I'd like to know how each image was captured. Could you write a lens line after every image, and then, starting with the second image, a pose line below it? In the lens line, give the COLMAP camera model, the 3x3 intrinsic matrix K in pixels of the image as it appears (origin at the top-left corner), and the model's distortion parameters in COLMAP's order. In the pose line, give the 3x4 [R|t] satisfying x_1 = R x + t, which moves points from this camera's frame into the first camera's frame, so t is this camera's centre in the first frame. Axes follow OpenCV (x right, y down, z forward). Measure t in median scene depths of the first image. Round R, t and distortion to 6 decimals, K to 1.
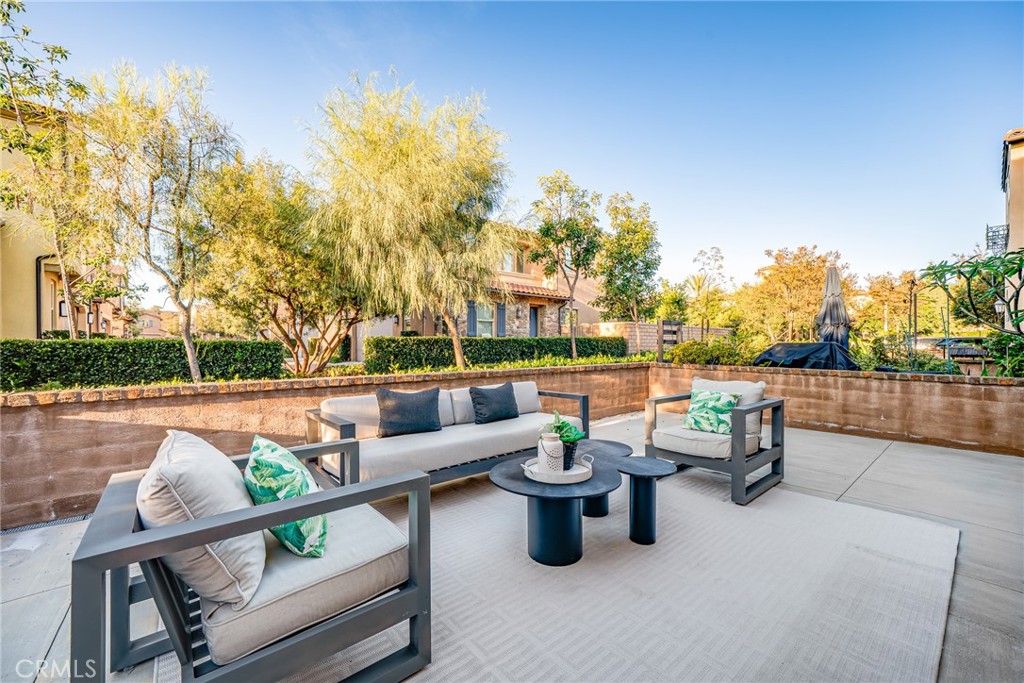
lens RADIAL K [[396.6, 0, 514.7], [0, 396.6, 345.9], [0, 0, 1]] dist [-0.002715, -0.000115]
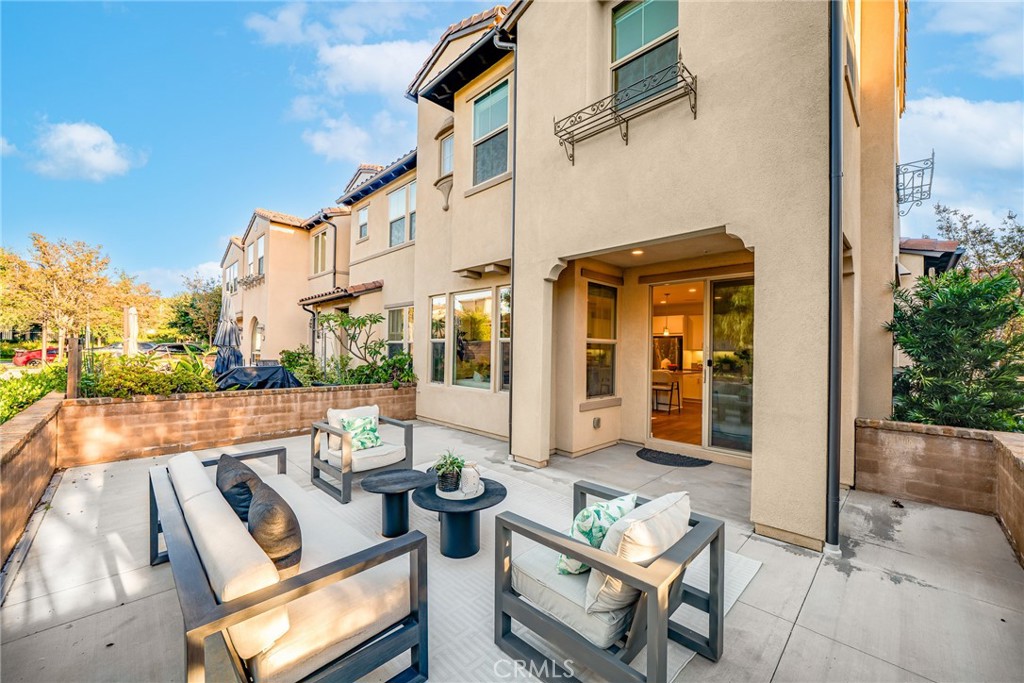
lens RADIAL K [[396.6, 0, 511.6], [0, 396.6, 343.3], [0, 0, 1]] dist [-0.002715, -0.000115]
pose [[-0.103680, 0.012230, 0.994536, -0.595706], [-0.016049, 0.999774, -0.013967, -0.083735], [-0.994481, -0.017409, -0.103460, 0.441671]]
